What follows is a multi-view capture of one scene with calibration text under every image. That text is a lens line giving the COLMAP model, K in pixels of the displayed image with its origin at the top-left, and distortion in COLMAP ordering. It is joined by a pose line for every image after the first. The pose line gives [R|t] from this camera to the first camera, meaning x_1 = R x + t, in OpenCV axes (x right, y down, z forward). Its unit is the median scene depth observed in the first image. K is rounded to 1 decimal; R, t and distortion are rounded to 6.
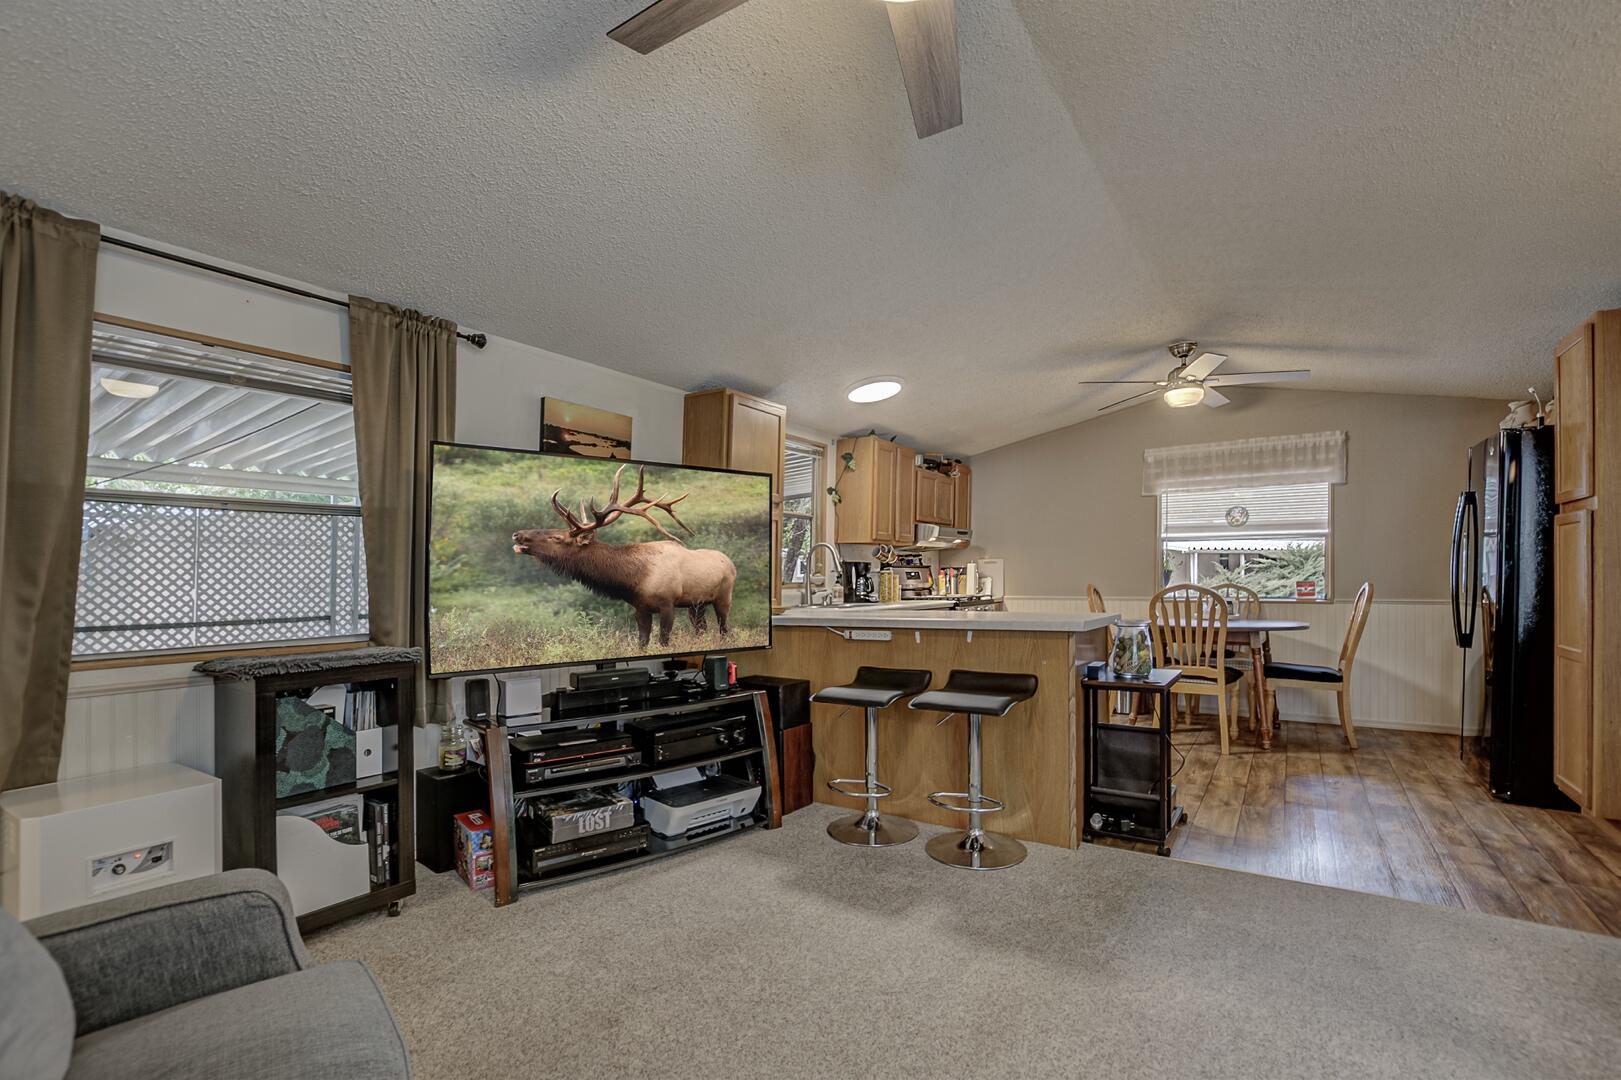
lens RADIAL K [[746.5, 0, 829.6], [0, 746.5, 537.7], [0, 0, 1]] dist [-0.029874, 0.000486]
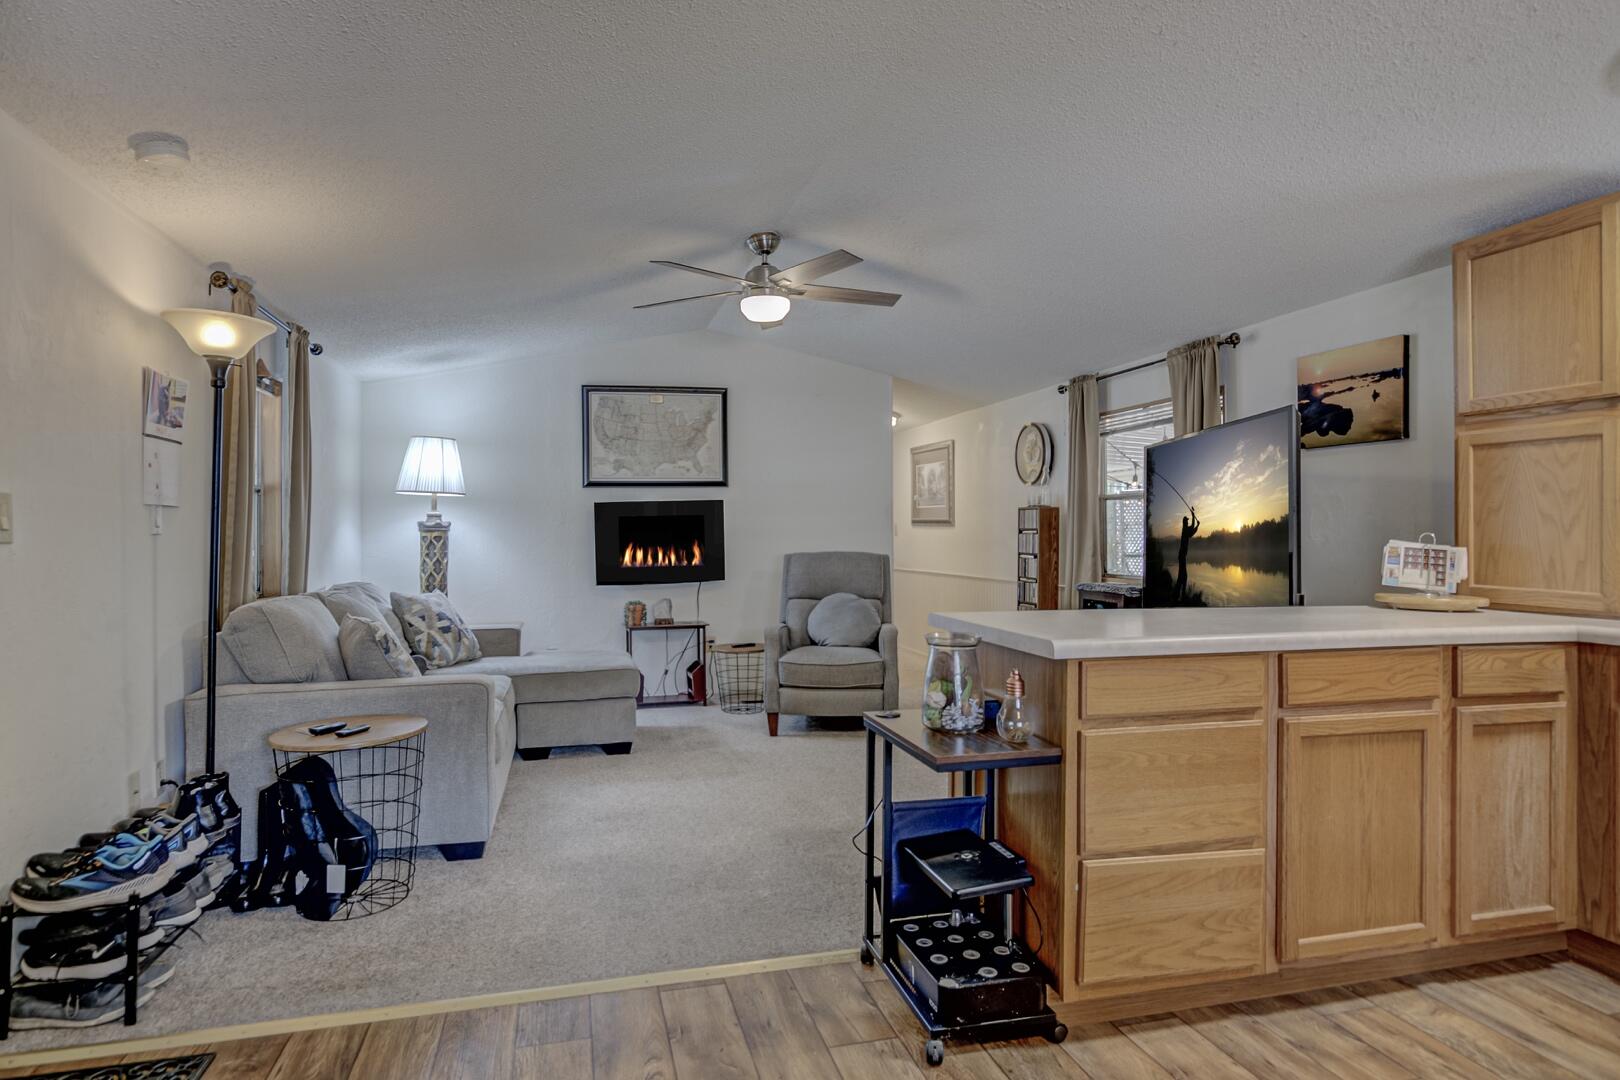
lens RADIAL K [[892.6, 0, 764.5], [0, 892.6, 543.9], [0, 0, 1]] dist [-0.026037, -0.000186]
pose [[-0.705218, 0.019741, -0.708715, 1.026167], [0.051089, 0.998429, -0.023026, 0.049815], [0.707147, -0.052446, -0.705119, 1.422819]]
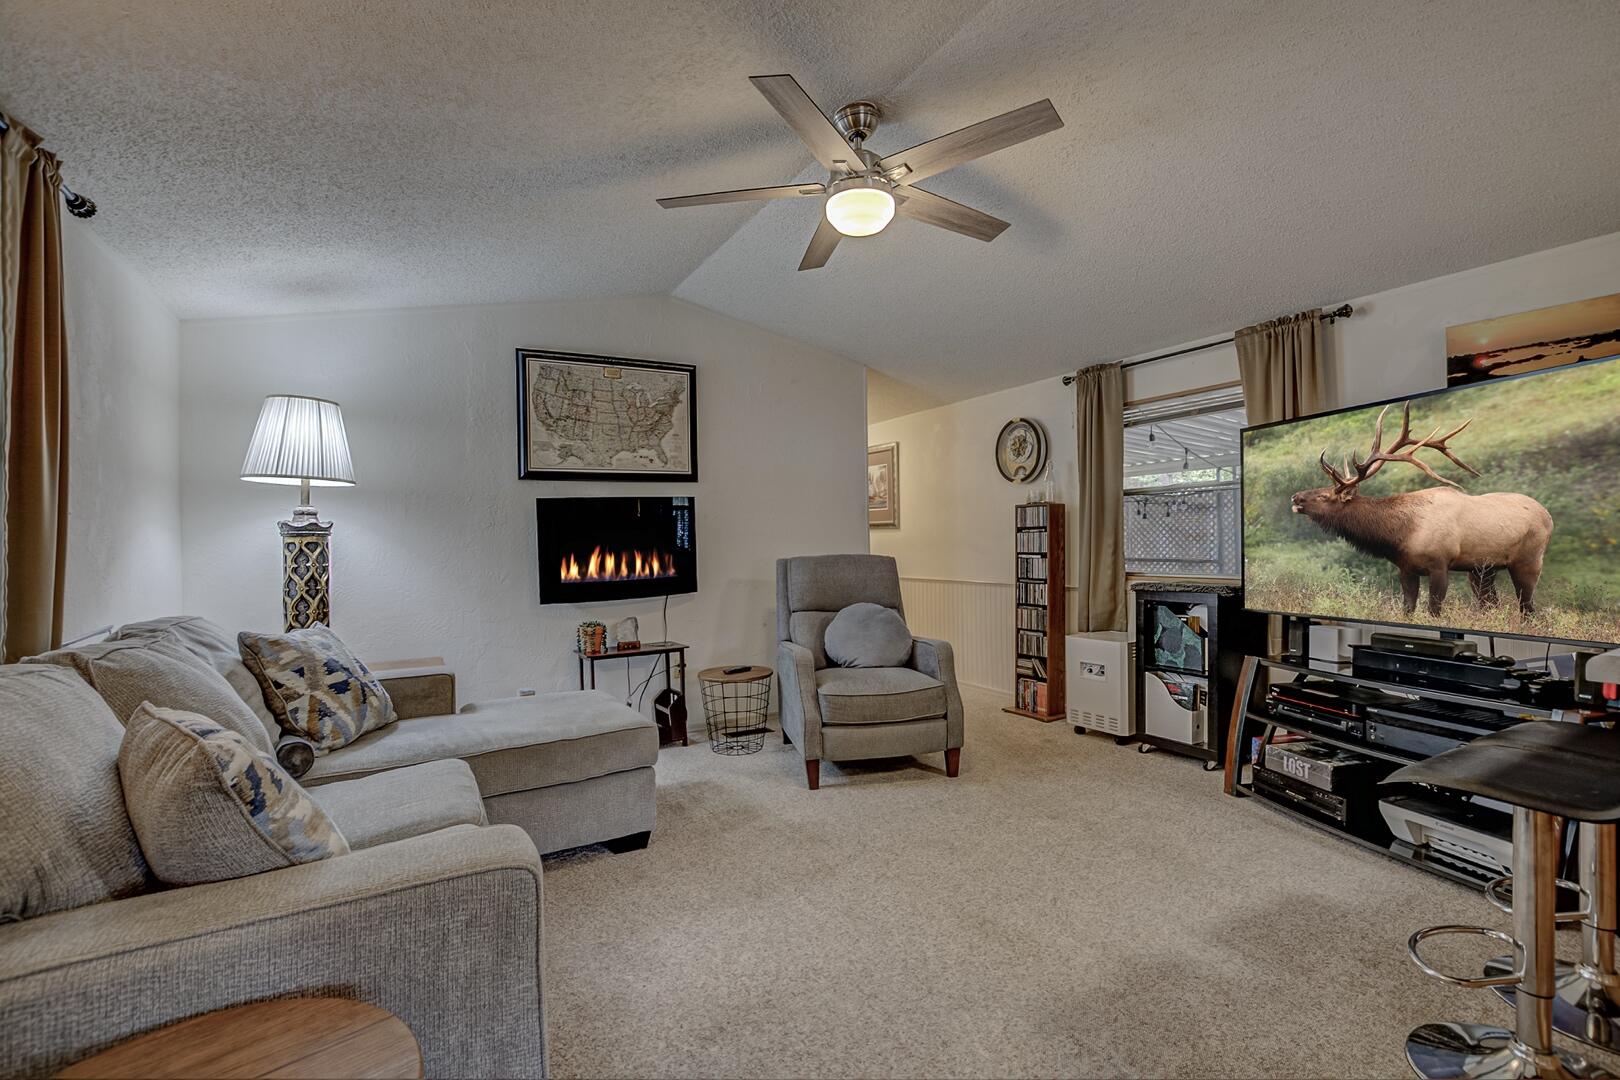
lens RADIAL K [[724.0, 0, 820.9], [0, 724.0, 547.7], [0, 0, 1]] dist [-0.028062, 0.000969]
pose [[-0.456734, 0.023202, -0.889301, 0.775513], [0.073319, 0.997241, -0.011638, 0.029626], [0.886577, -0.070519, -0.457175, 0.764724]]
